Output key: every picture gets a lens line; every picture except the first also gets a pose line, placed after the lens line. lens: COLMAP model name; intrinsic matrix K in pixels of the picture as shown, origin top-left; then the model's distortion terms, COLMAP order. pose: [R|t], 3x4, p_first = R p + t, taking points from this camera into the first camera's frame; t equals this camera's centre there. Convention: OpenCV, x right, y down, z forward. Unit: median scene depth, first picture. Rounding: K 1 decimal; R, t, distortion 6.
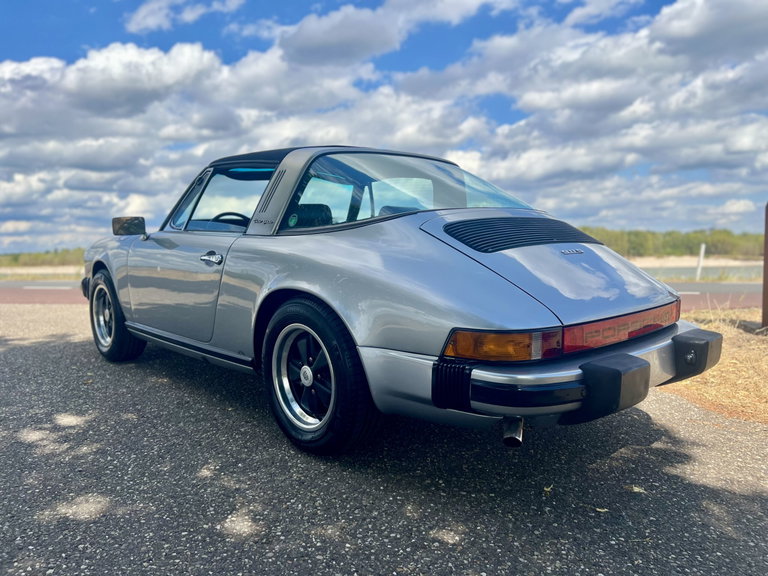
lens RADIAL K [[580.3, 0, 396.5], [0, 580.3, 285.5], [0, 0, 1]] dist [0.036419, -0.049462]
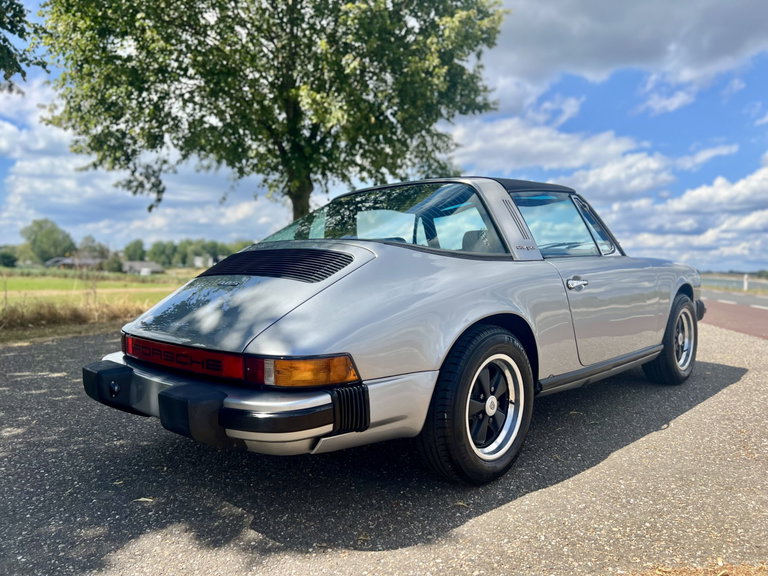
lens RADIAL K [[580.3, 0, 383.5], [0, 580.3, 298.5], [0, 0, 1]] dist [0.036419, -0.049462]
pose [[0.051376, 0.067922, -0.996367, 1.327966], [-0.083043, 0.994520, 0.063514, -0.118674], [0.995221, 0.079478, 0.056735, 1.200879]]
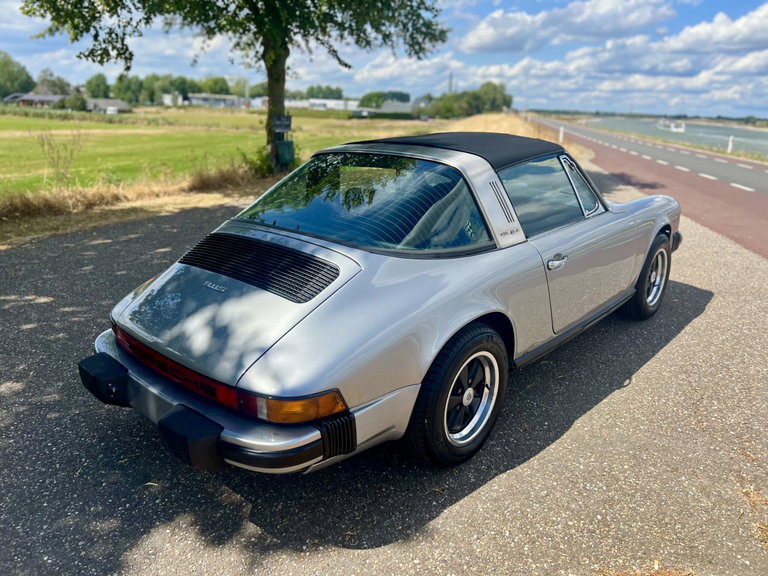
lens RADIAL K [[580.3, 0, 381.8], [0, 580.3, 284.8], [0, 0, 1]] dist [0.036419, -0.049462]
pose [[0.080925, 0.305010, -0.948905, 1.298271], [-0.095375, 0.950028, 0.297237, -0.394270], [0.992147, 0.066448, 0.105972, 1.169526]]
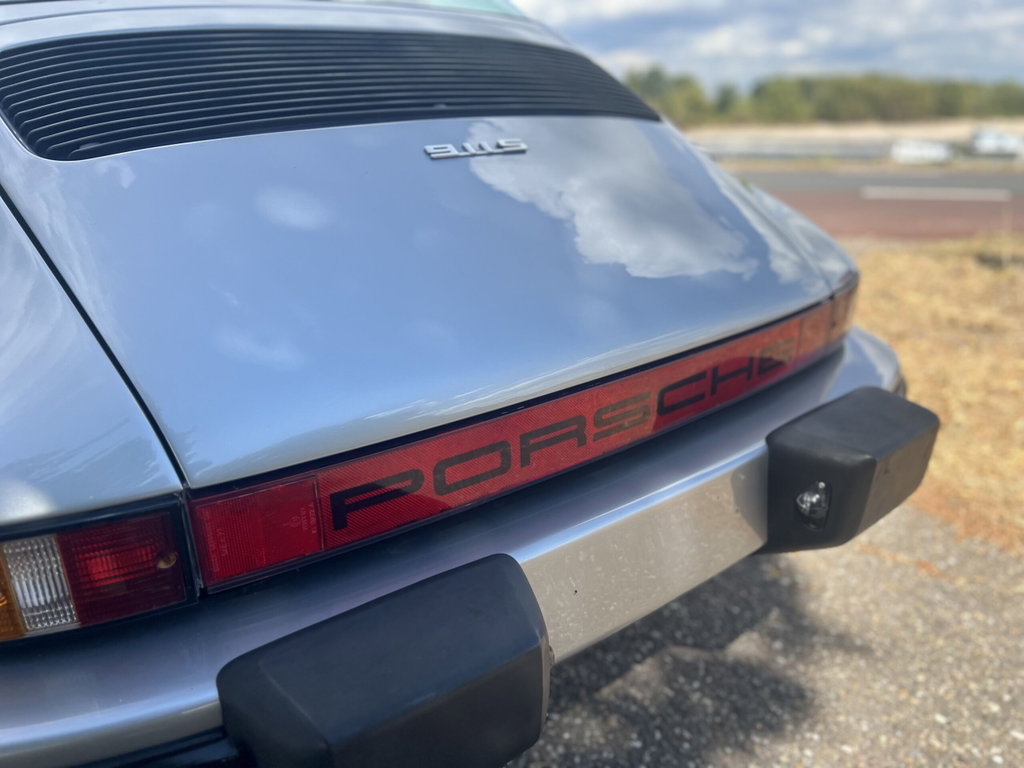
lens RADIAL K [[773.8, 0, 517.0], [0, 773.8, 400.5], [0, 0, 1]] dist [0.036419, -0.049462]
pose [[0.996246, 0.032869, -0.080090, 0.354937], [-0.008008, 0.956142, 0.292794, -0.049241], [0.086201, -0.291054, 0.952815, 0.567098]]
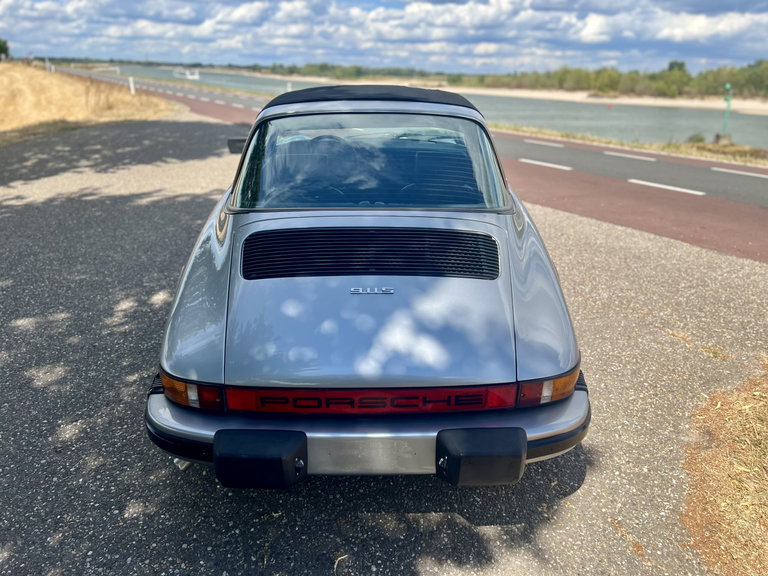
lens RADIAL K [[580.3, 0, 393.5], [0, 580.3, 285.0], [0, 0, 1]] dist [0.036419, -0.049462]
pose [[0.749409, 0.259790, -0.609012, 0.822047], [-0.080039, 0.948608, 0.306164, -0.319142], [0.657252, -0.180697, 0.731689, 0.404438]]
